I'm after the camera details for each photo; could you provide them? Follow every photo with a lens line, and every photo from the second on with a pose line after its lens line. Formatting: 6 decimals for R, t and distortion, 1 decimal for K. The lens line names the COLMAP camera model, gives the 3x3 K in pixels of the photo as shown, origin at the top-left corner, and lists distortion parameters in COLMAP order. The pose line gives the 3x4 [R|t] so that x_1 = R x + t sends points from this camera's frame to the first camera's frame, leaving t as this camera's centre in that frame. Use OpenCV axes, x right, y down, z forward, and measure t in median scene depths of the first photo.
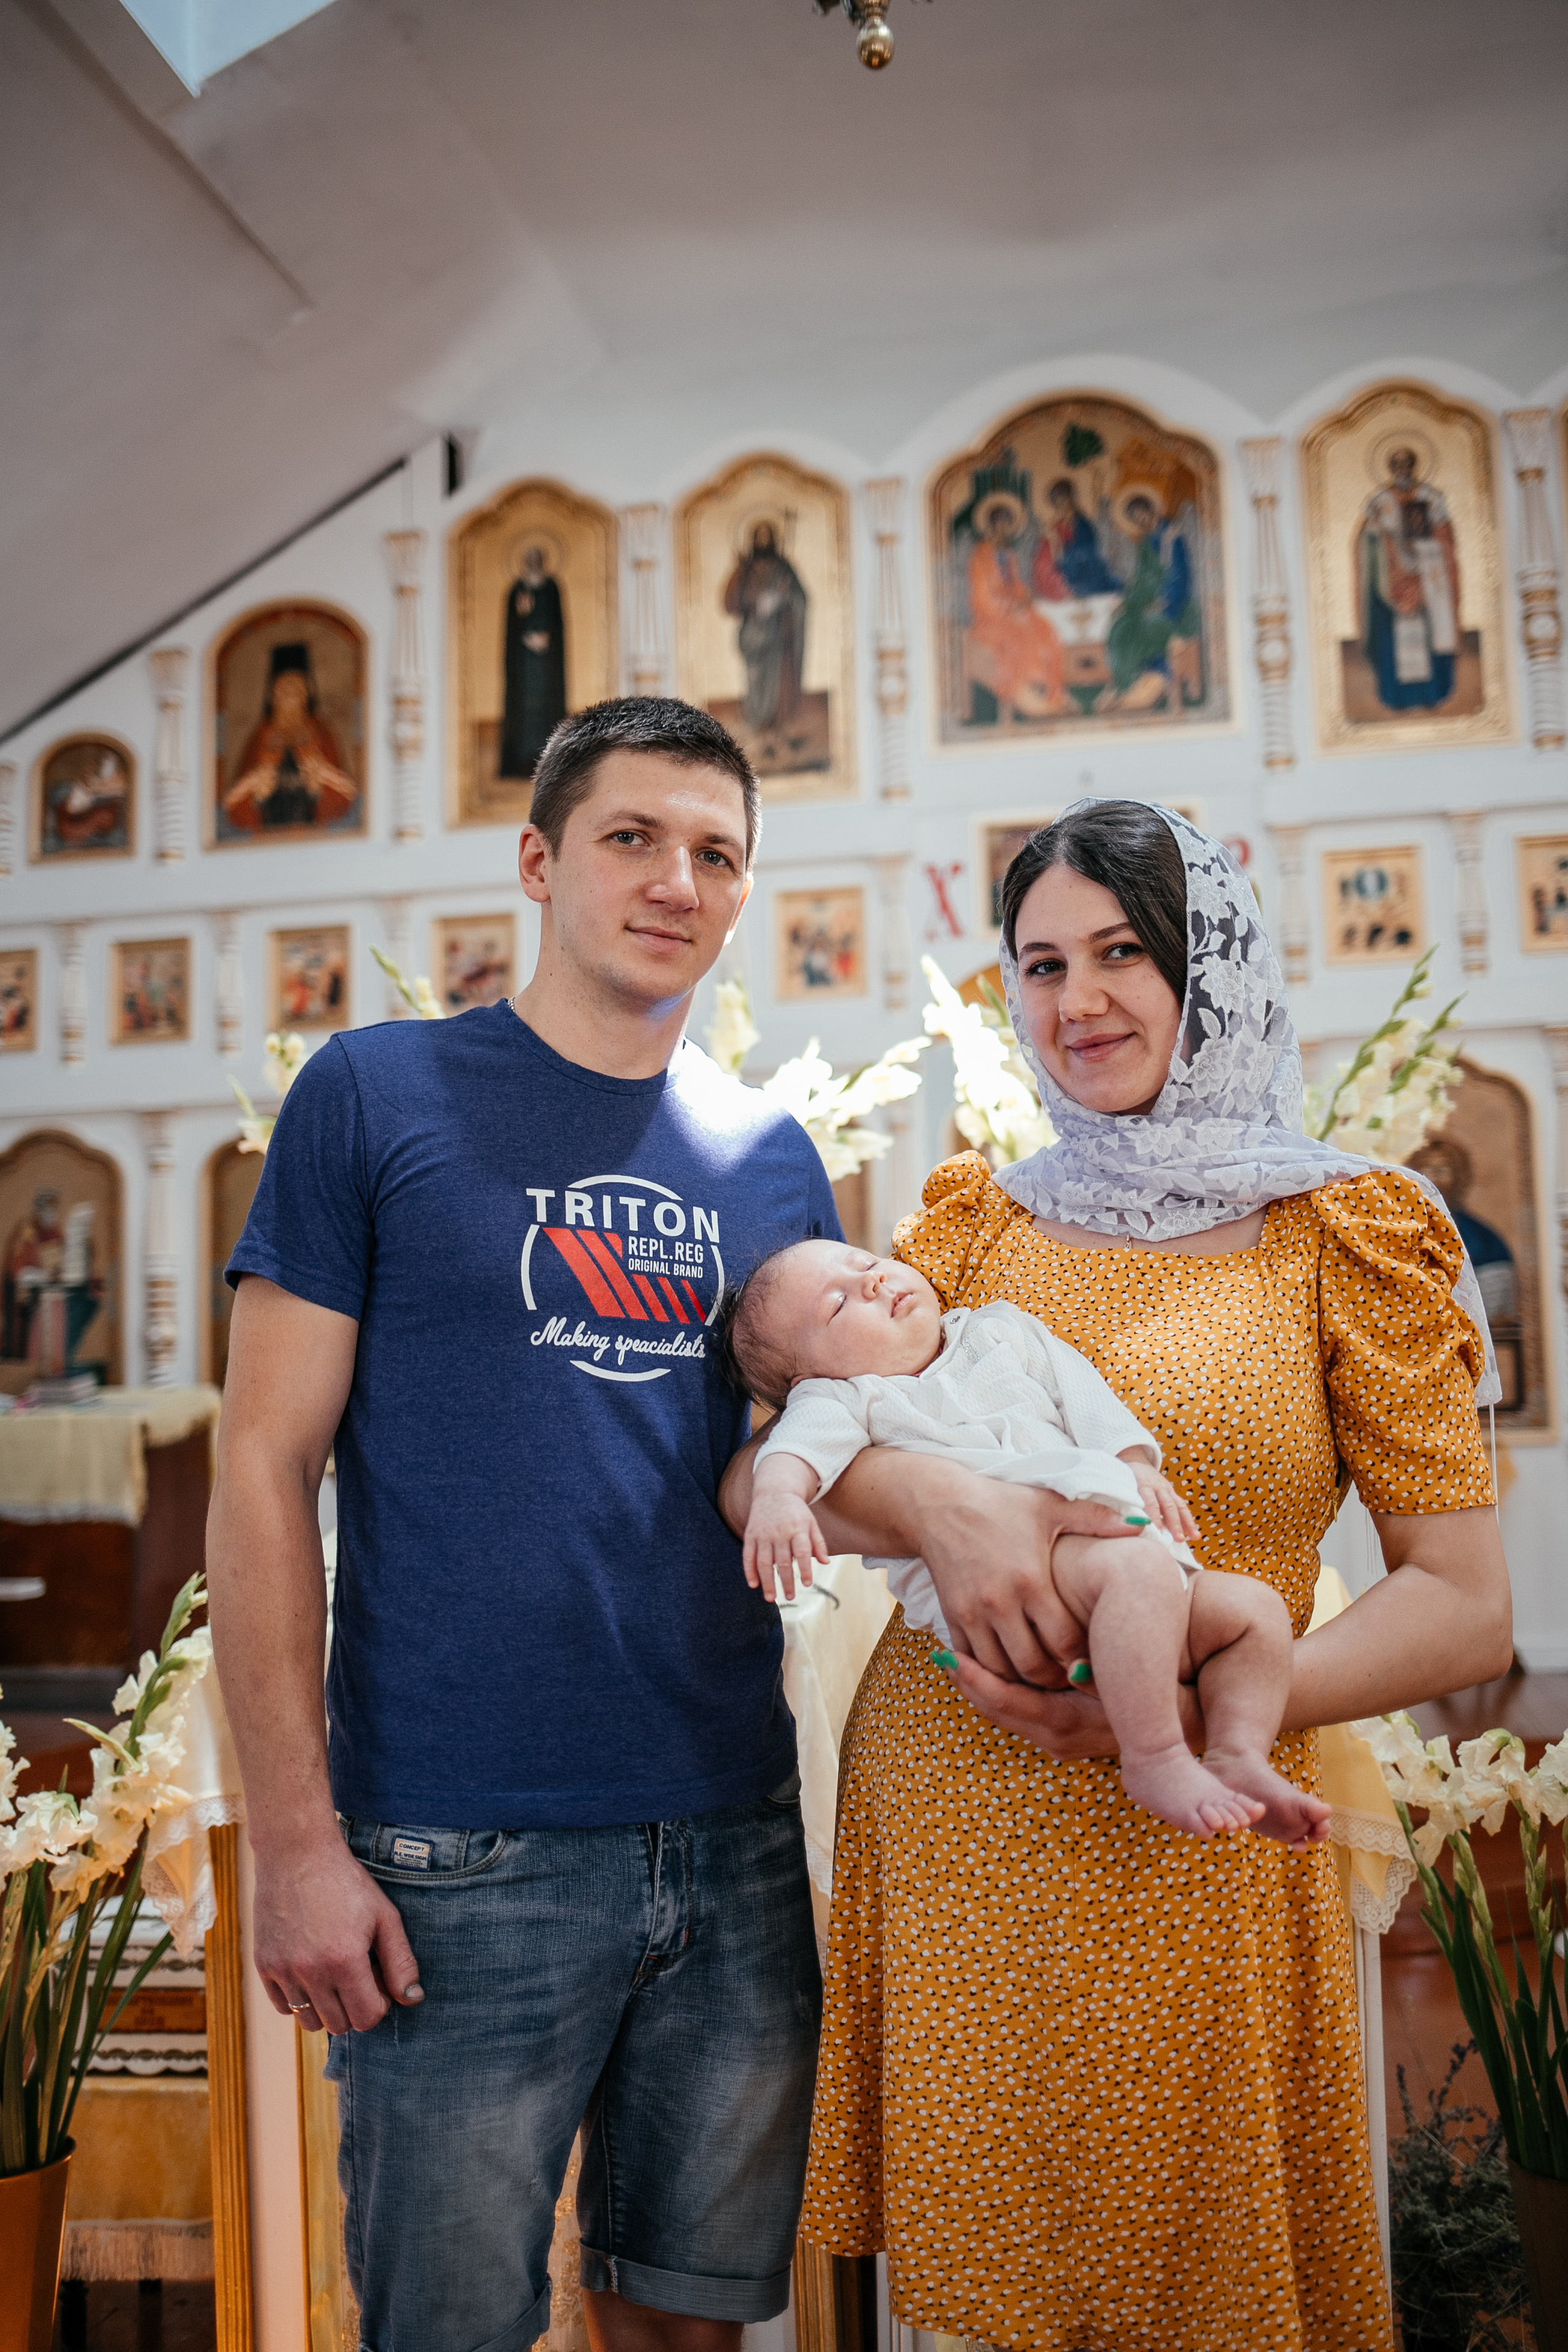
lens RADIAL K [[2300.1, 0, 759.9], [0, 2300.1, 1188.2], [0, 0, 1]] dist [-0.038190, 0.000000]
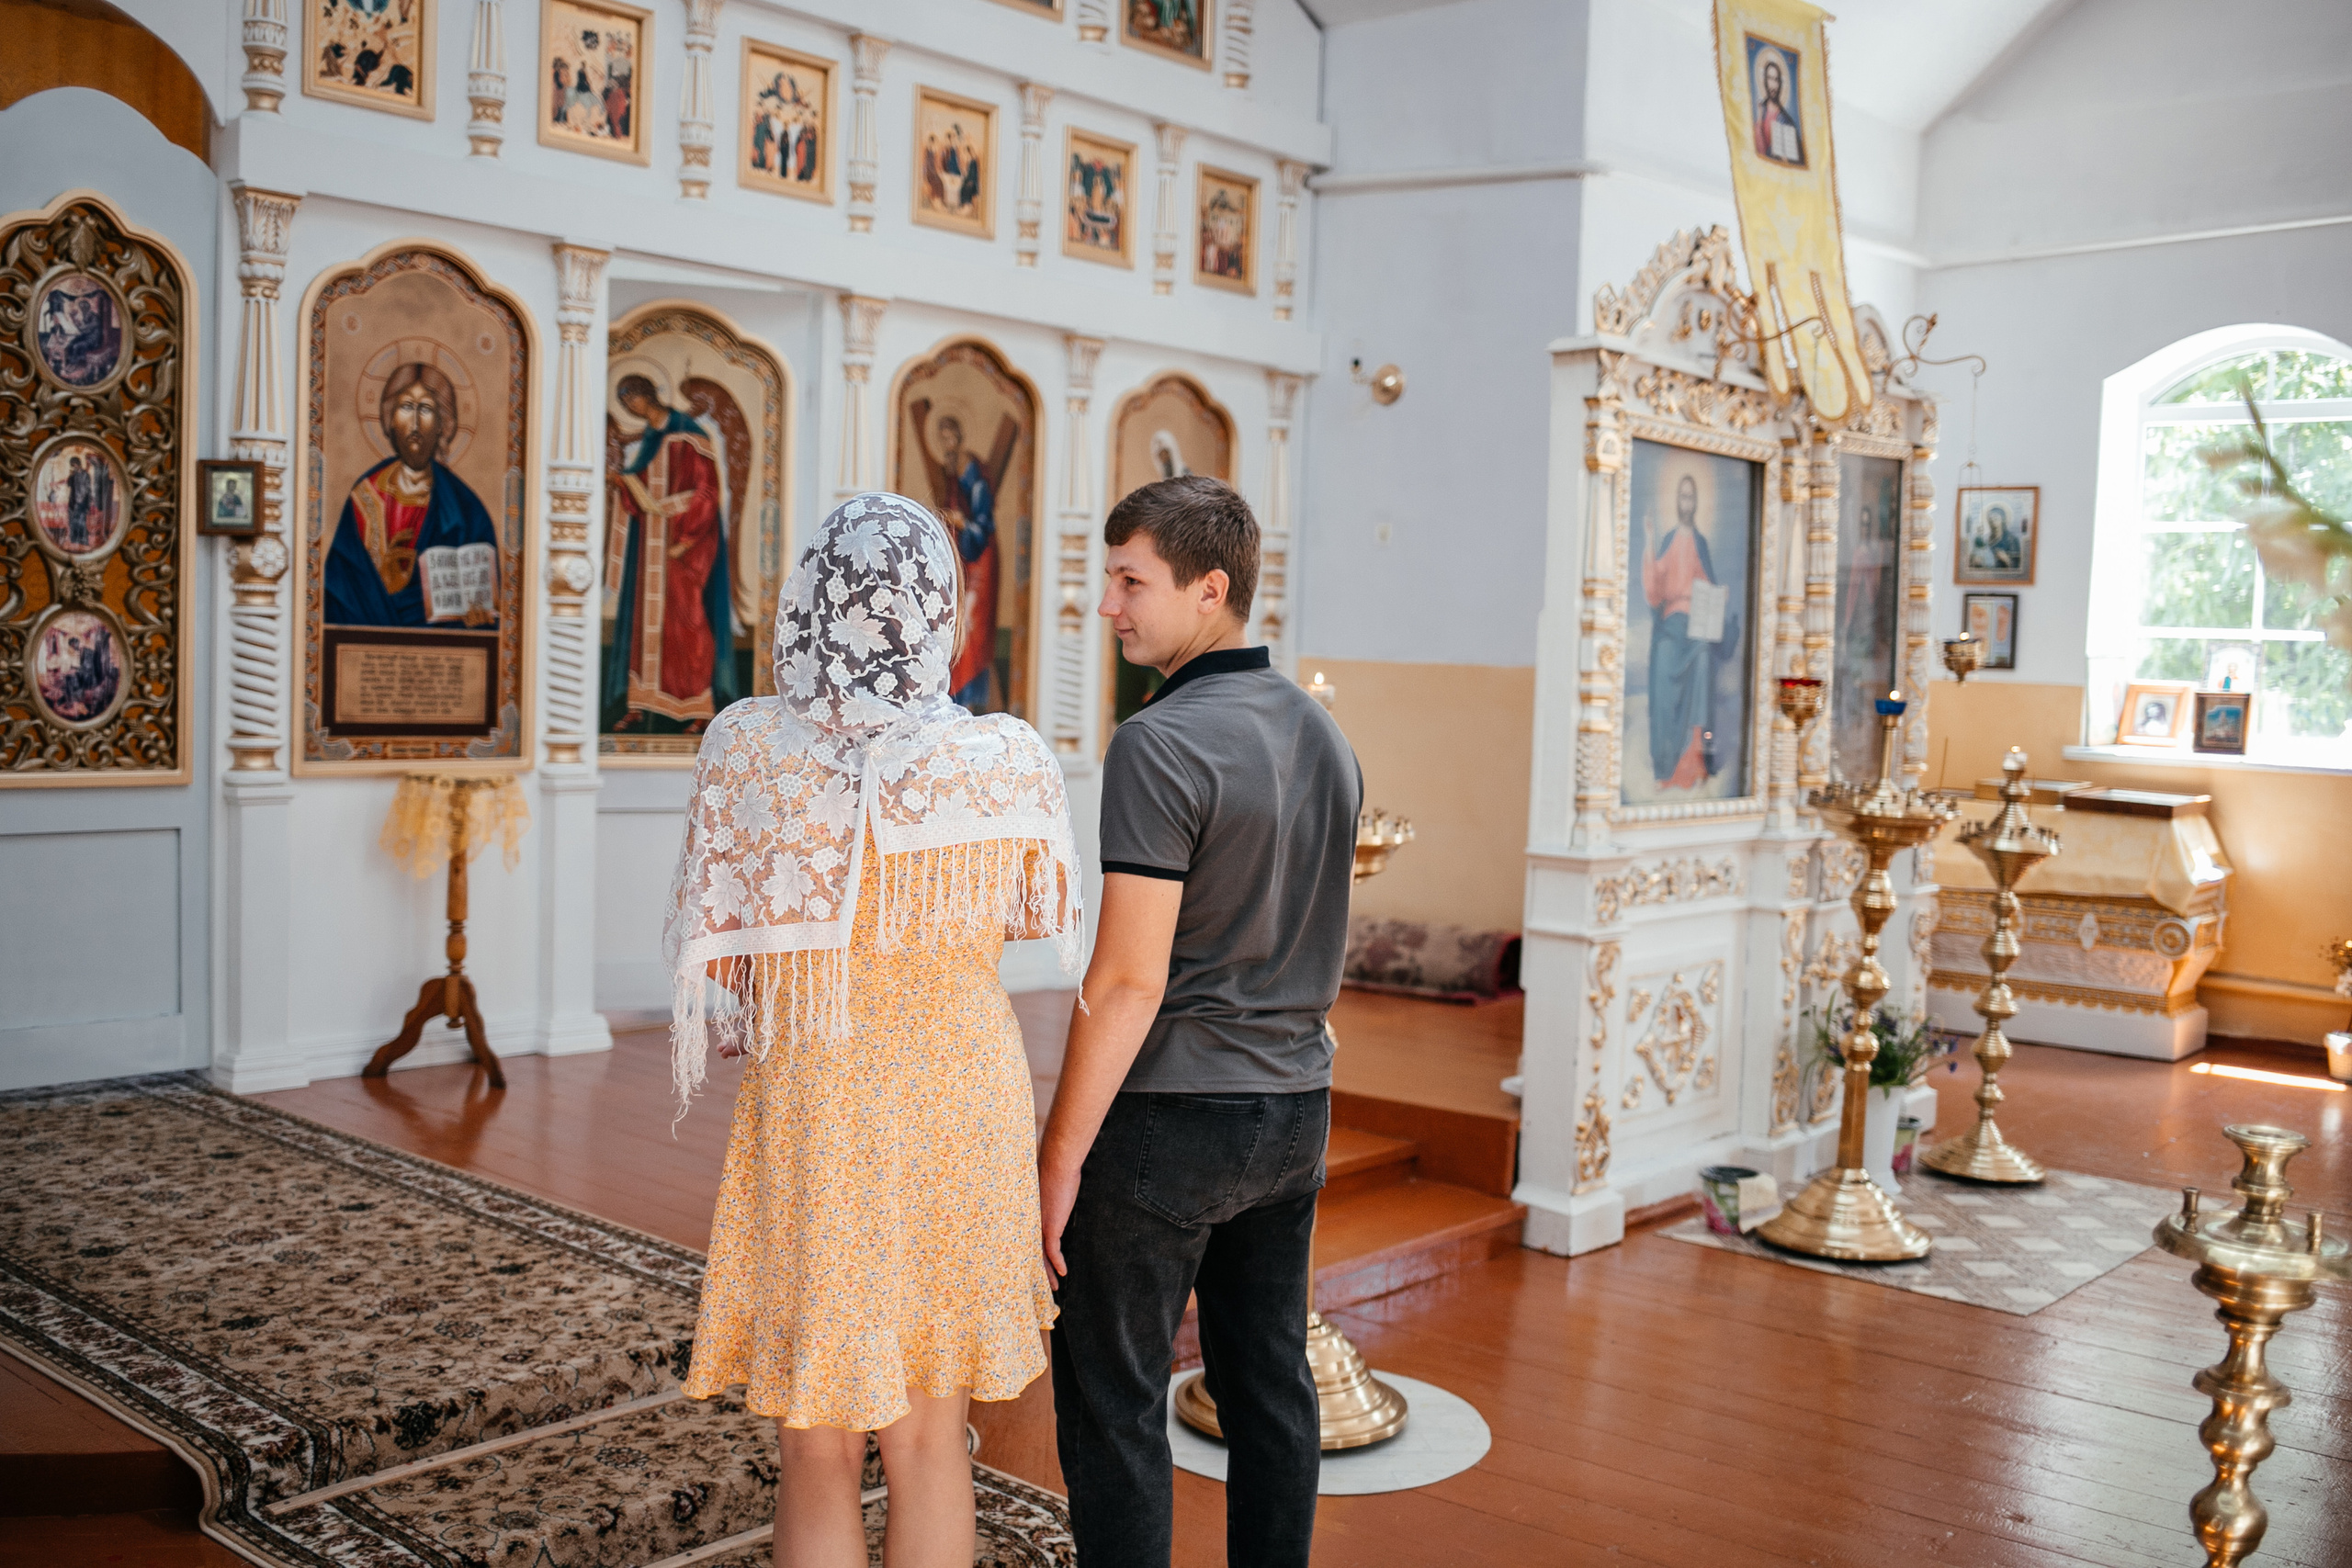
lens RADIAL K [[2299.8, 0, 1199.6], [0, 2299.8, 790.0], [0, 0, 1]] dist [-0.038190, 0.000000]
pose [[0.487304, -0.014544, 0.873111, -0.232715], [-0.145176, 0.984597, 0.097427, 0.005394], [-0.861080, -0.174232, 0.477687, 0.402307]]
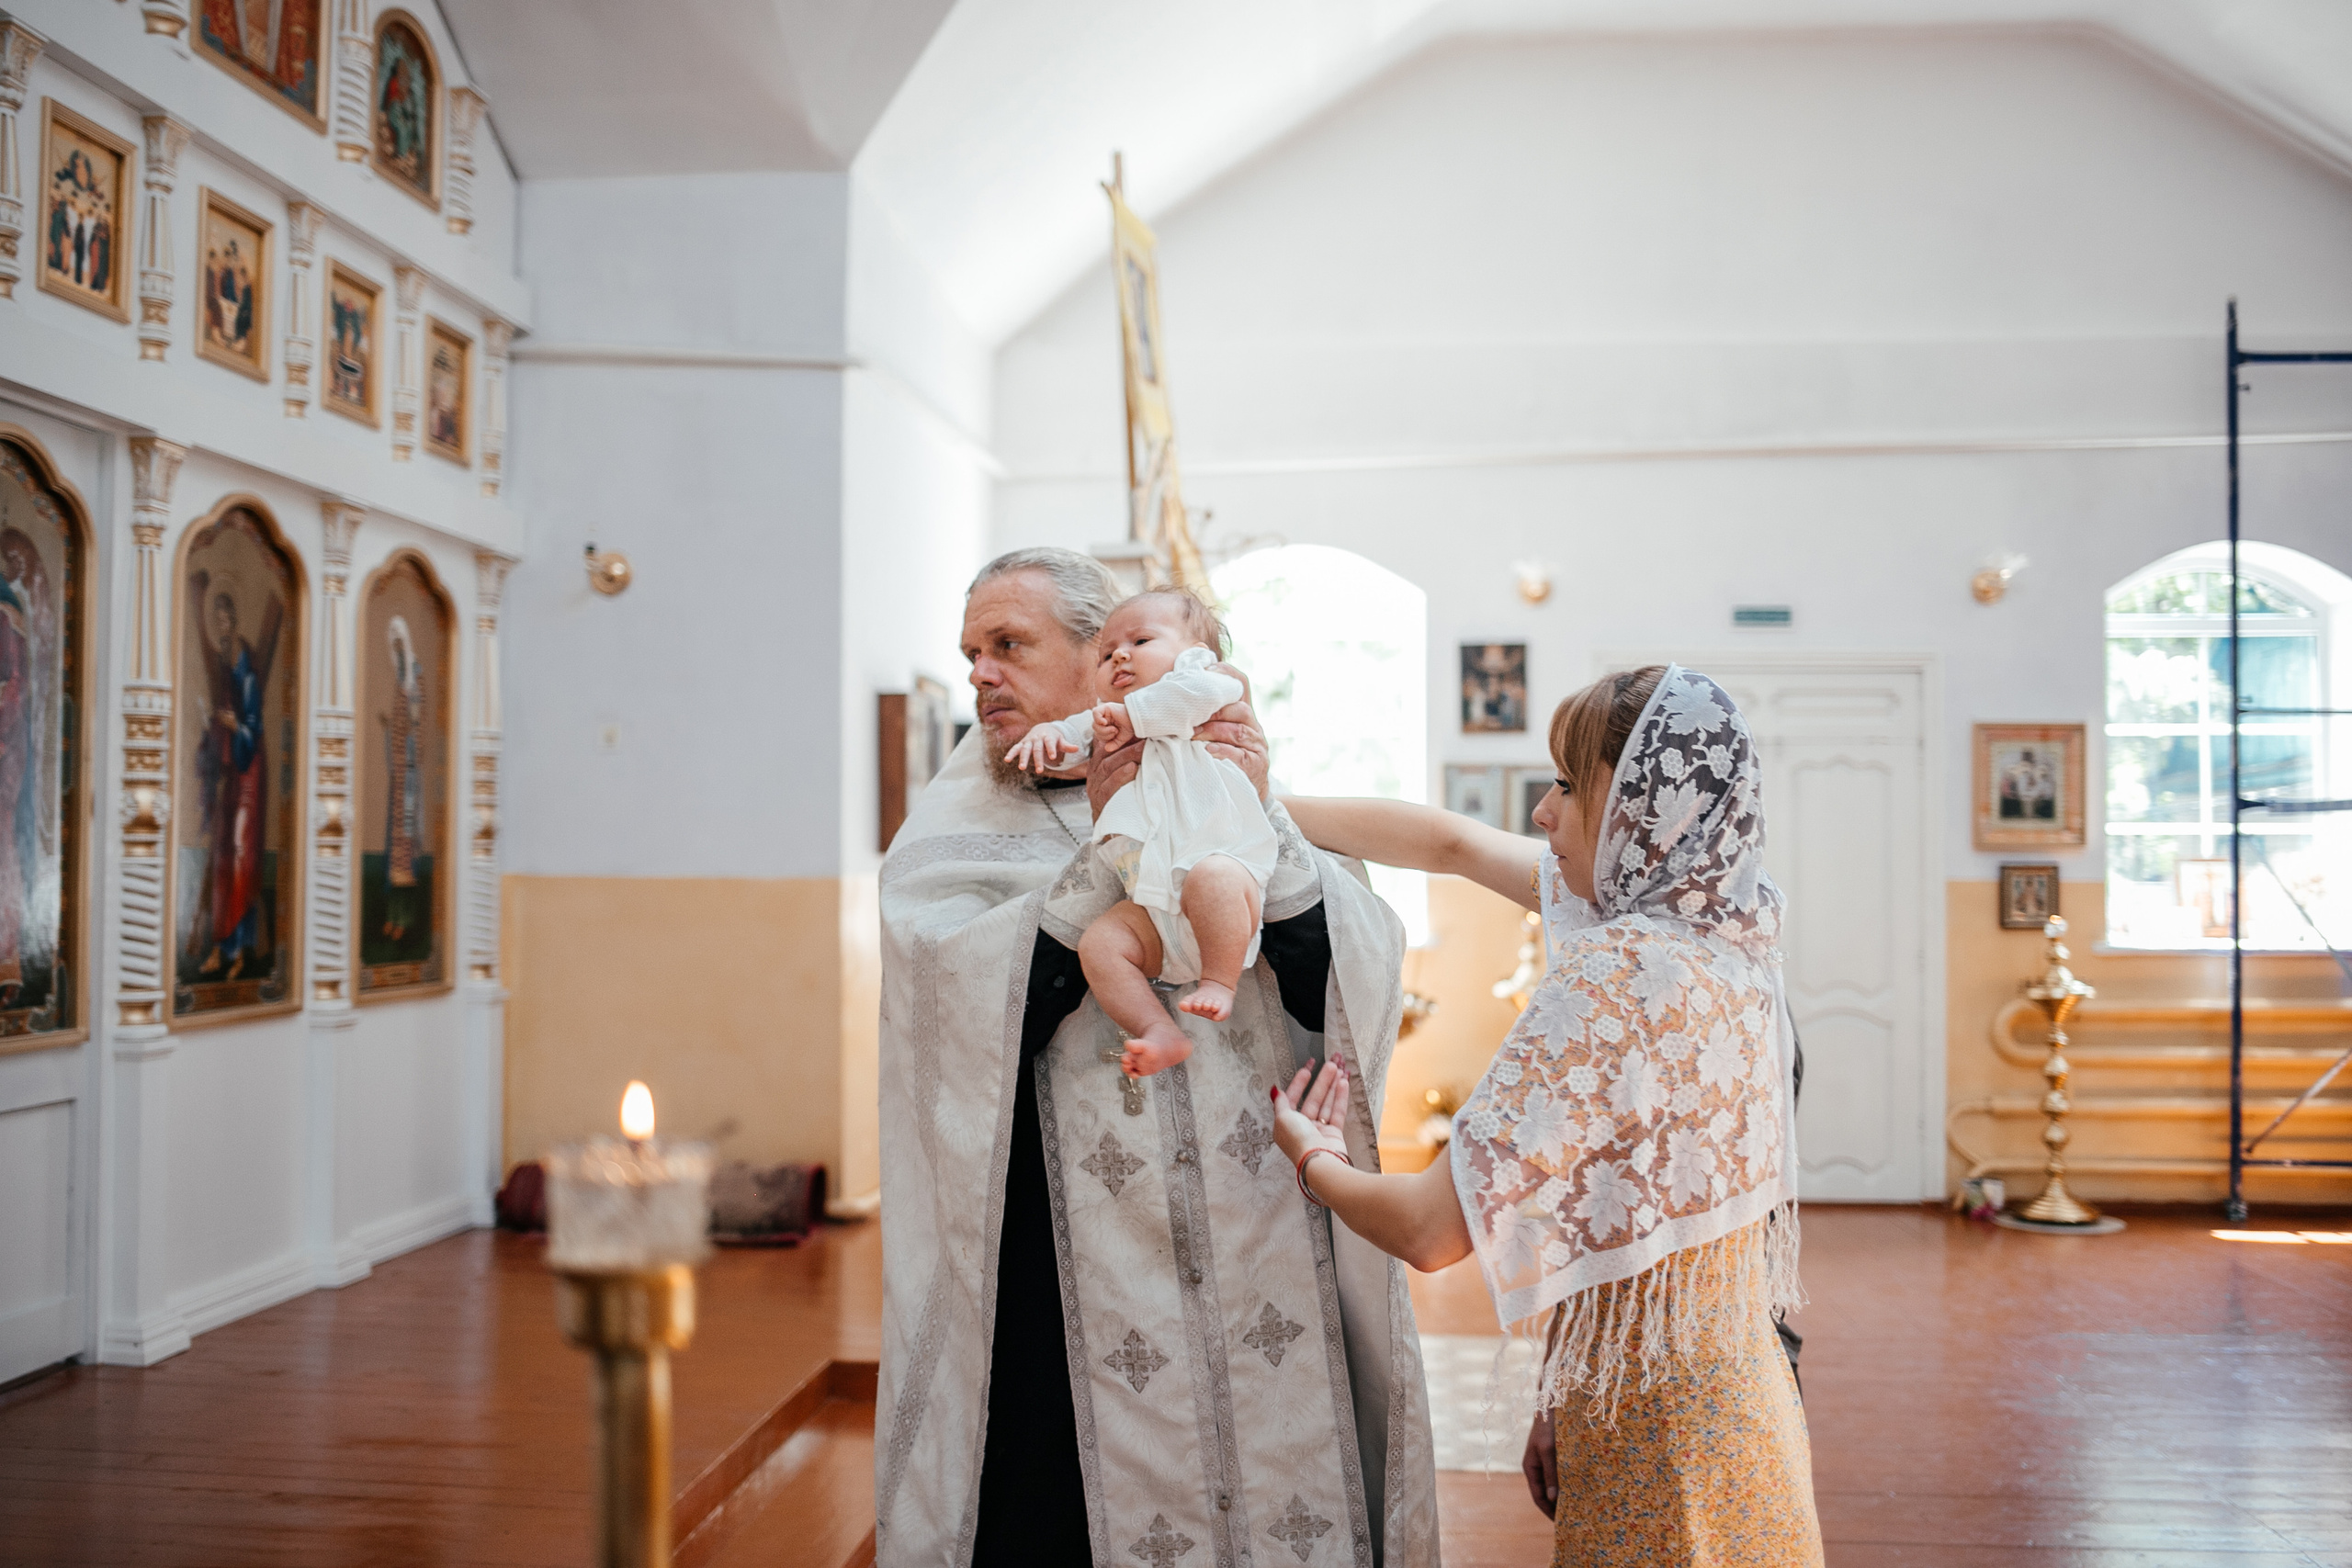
lens RADIAL K [[2299.8, 0, 1170.8], [0, 2299.8, 792.1], [0, 0, 1]] dist [-0.038190, 0.000000]
pose [[-0.100000, 0.055211, 0.993454, -0.239748], [-0.114106, 0.991235, -0.066574, 0.040407], [-0.988423, -0.120017, -0.092823, 0.711495]]
